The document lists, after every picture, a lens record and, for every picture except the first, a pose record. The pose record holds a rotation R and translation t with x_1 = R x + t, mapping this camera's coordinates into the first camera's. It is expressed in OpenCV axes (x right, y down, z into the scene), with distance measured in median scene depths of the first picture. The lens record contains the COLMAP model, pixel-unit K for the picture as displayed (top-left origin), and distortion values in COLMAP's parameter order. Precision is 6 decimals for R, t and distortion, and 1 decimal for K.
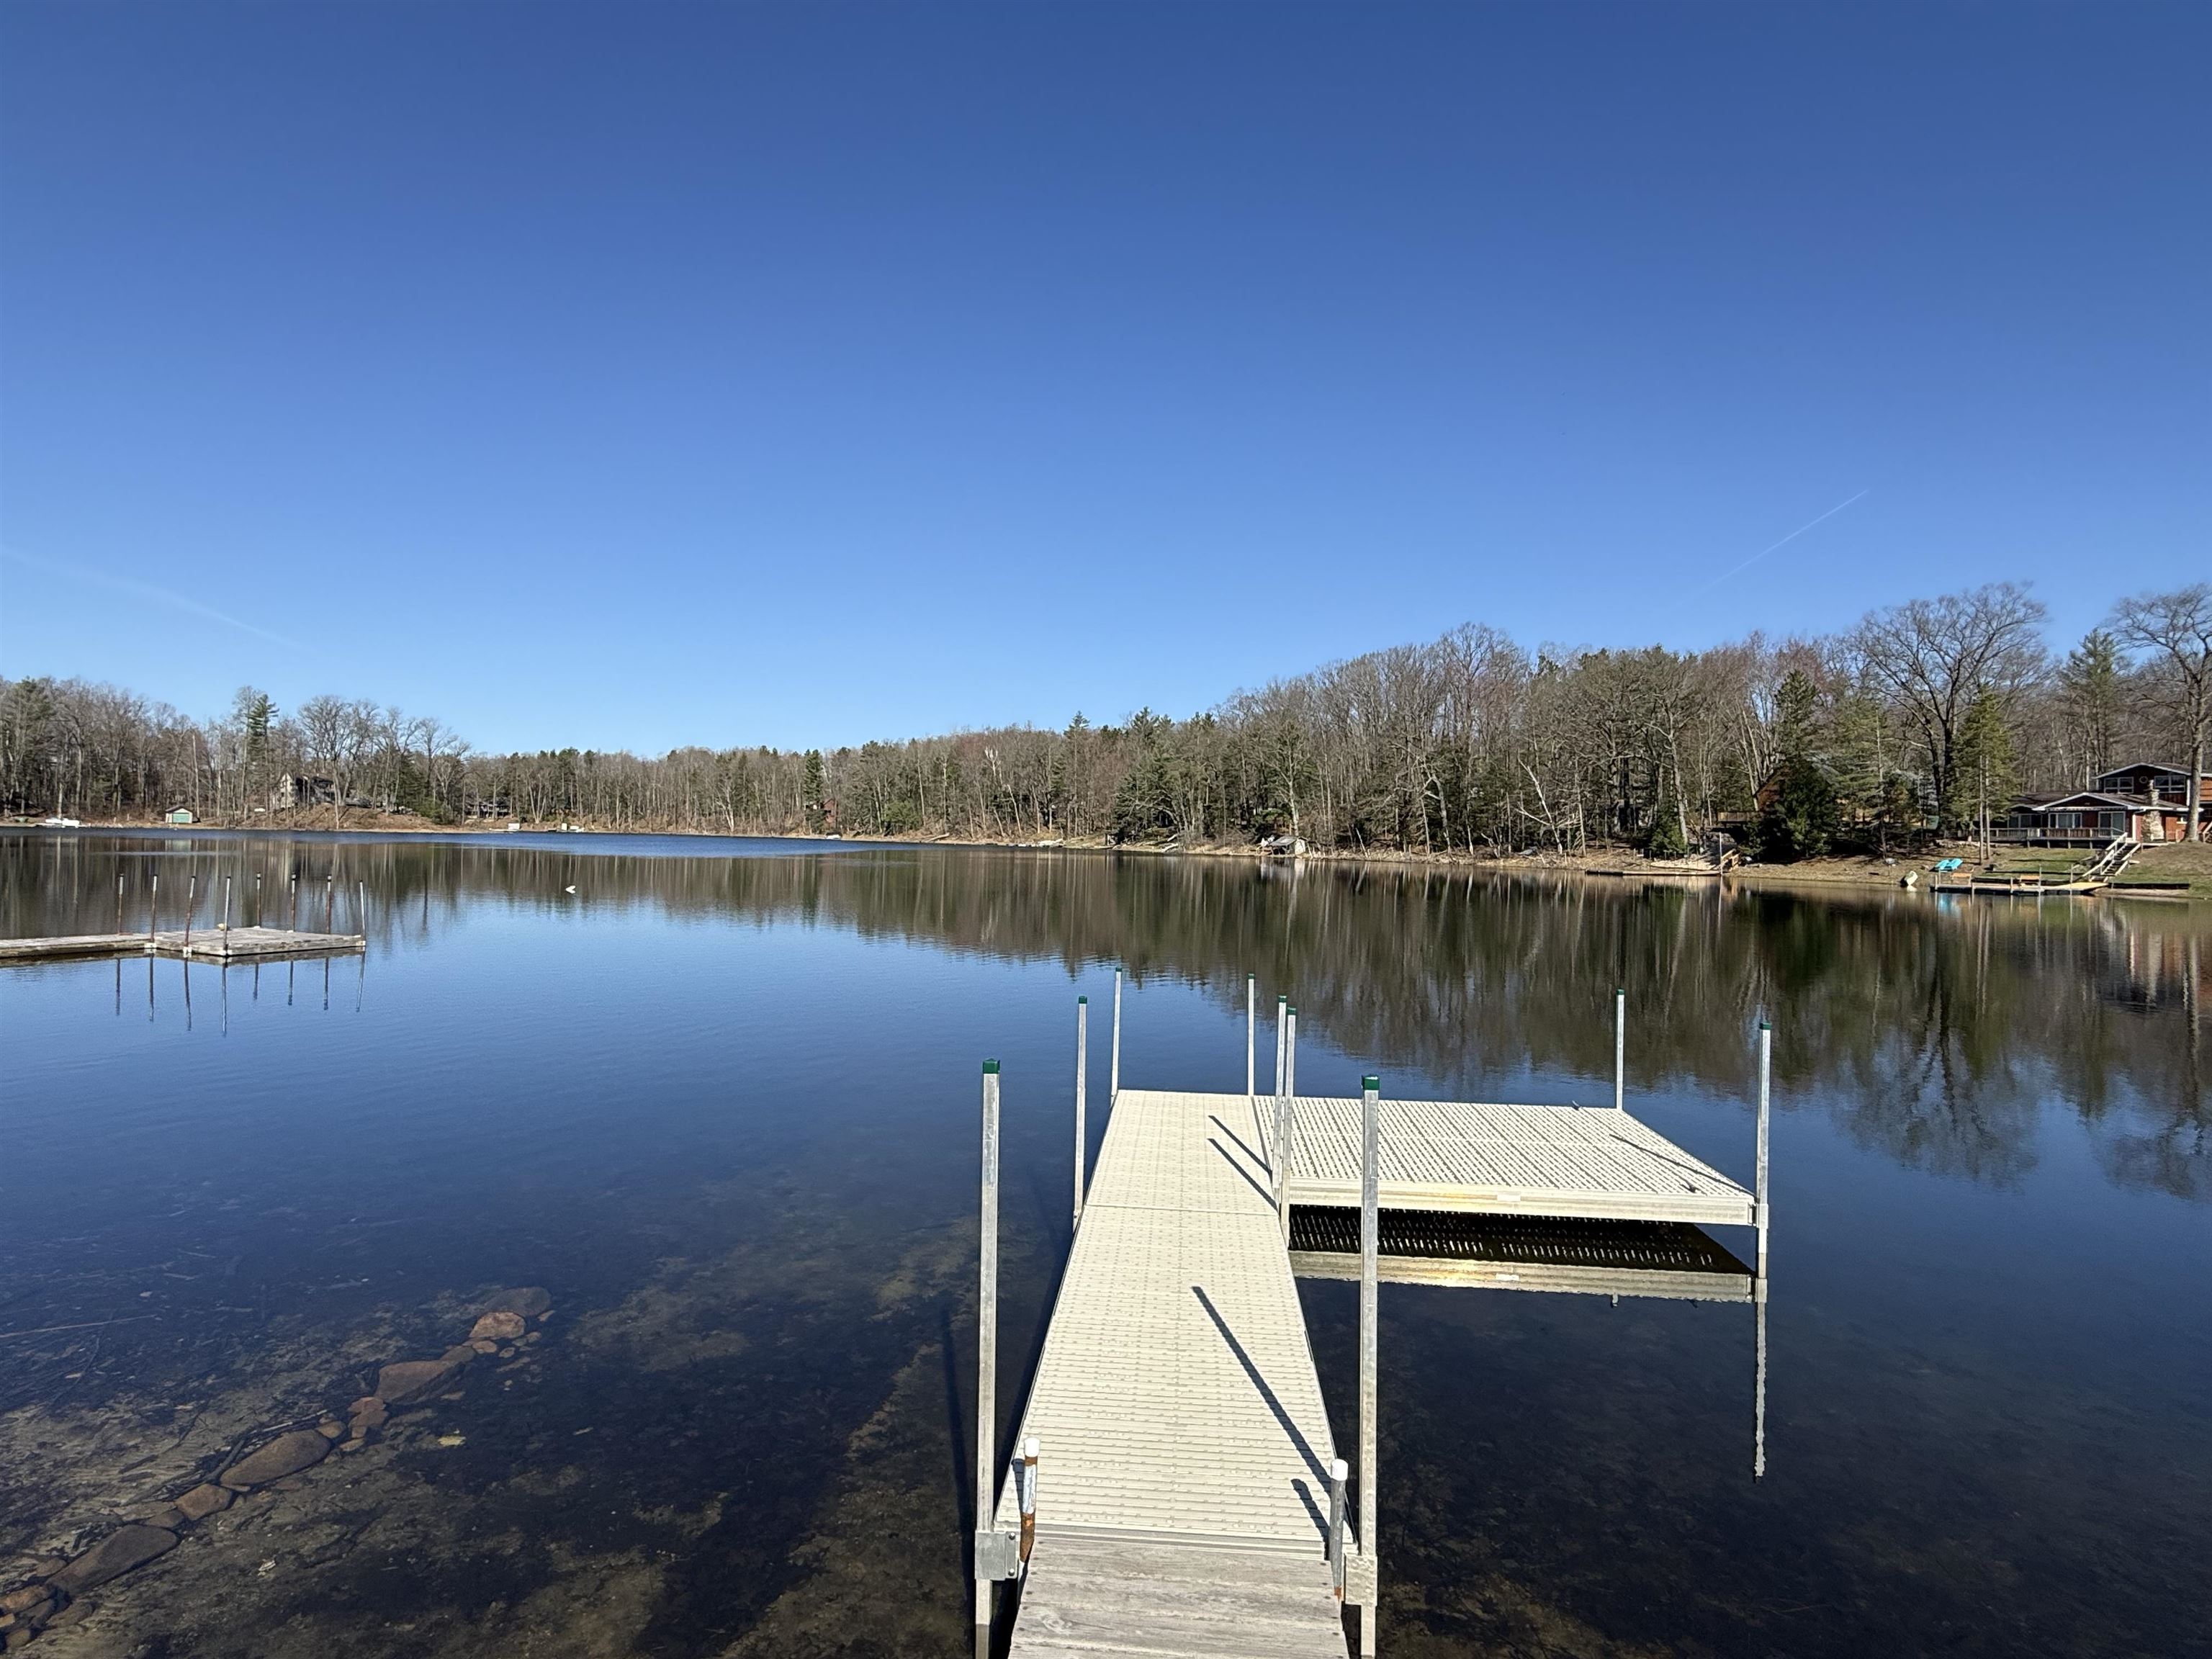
lens RADIAL K [[1112.7, 0, 1099.6], [0, 1112.7, 829.2], [0, 0, 1]] dist [-0.003860, 0.000234]
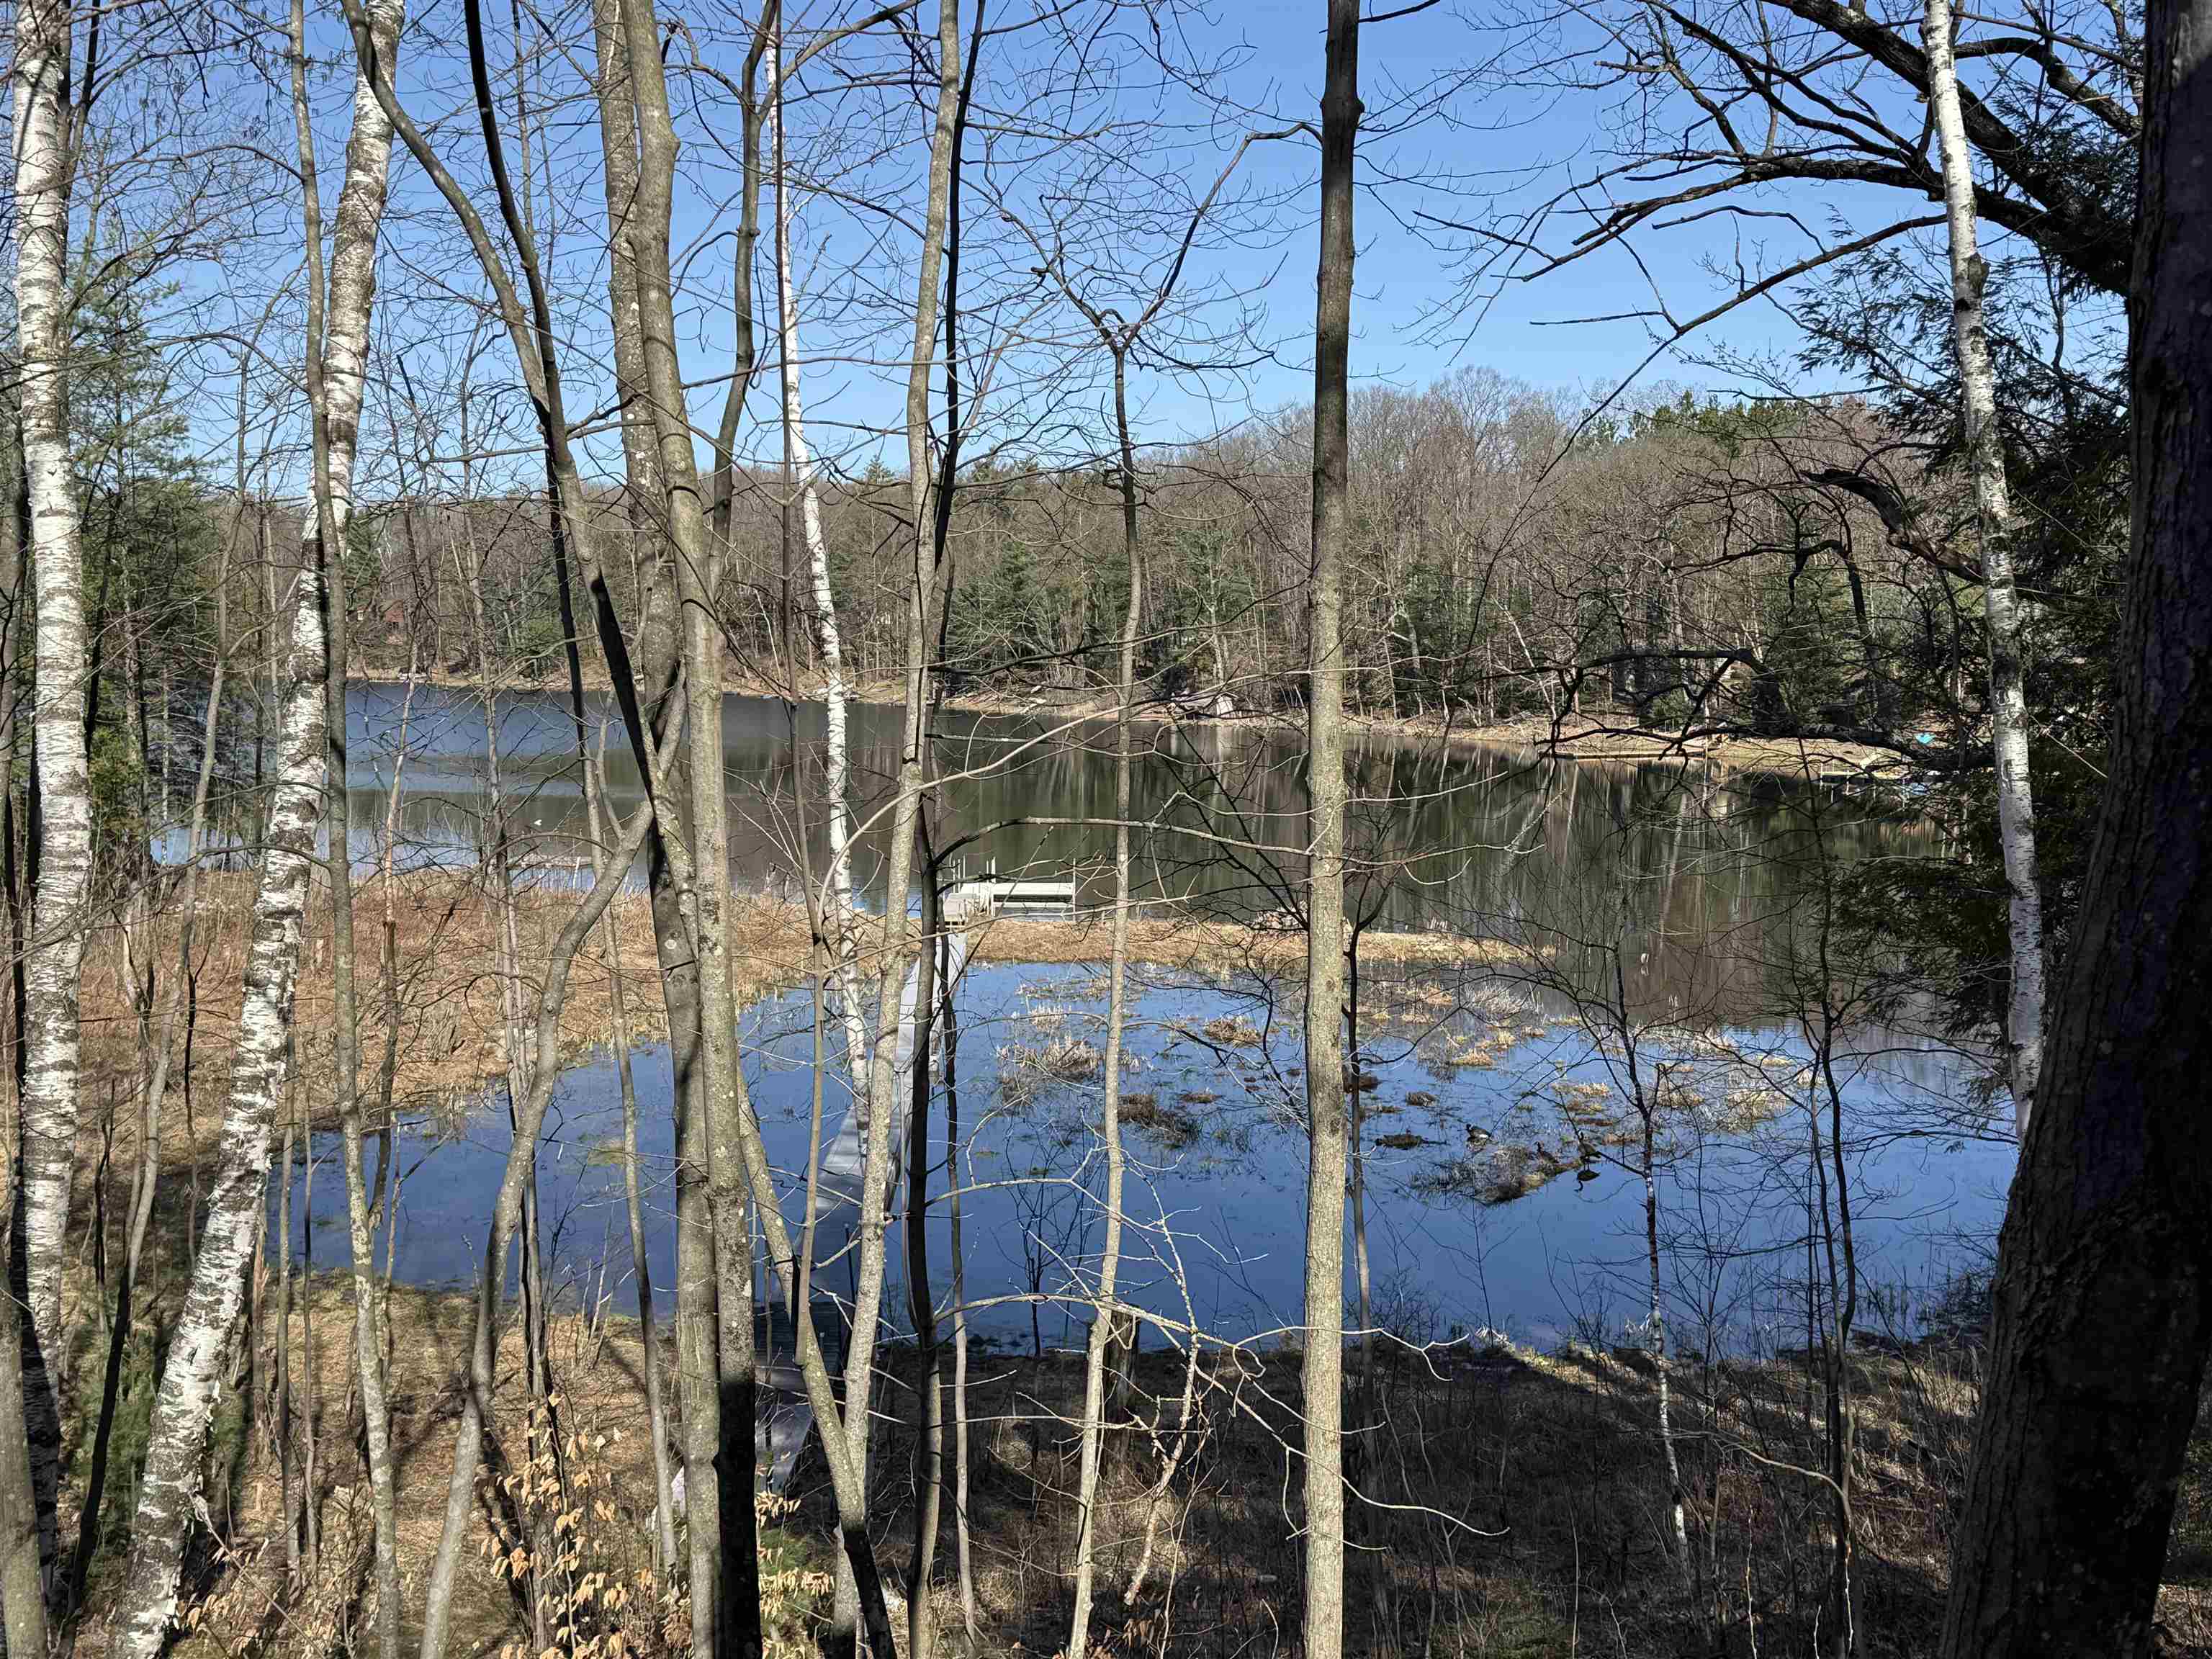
lens RADIAL K [[2548.2, 0, 1106.0], [0, 2548.2, 830.0], [0, 0, 1]] dist [0.009742, 0.000000]
pose [[0.996911, -0.025702, 0.074218, -0.010328], [0.019067, 0.995870, 0.088761, -0.093784], [-0.076193, -0.087072, 0.993284, -1.003069]]
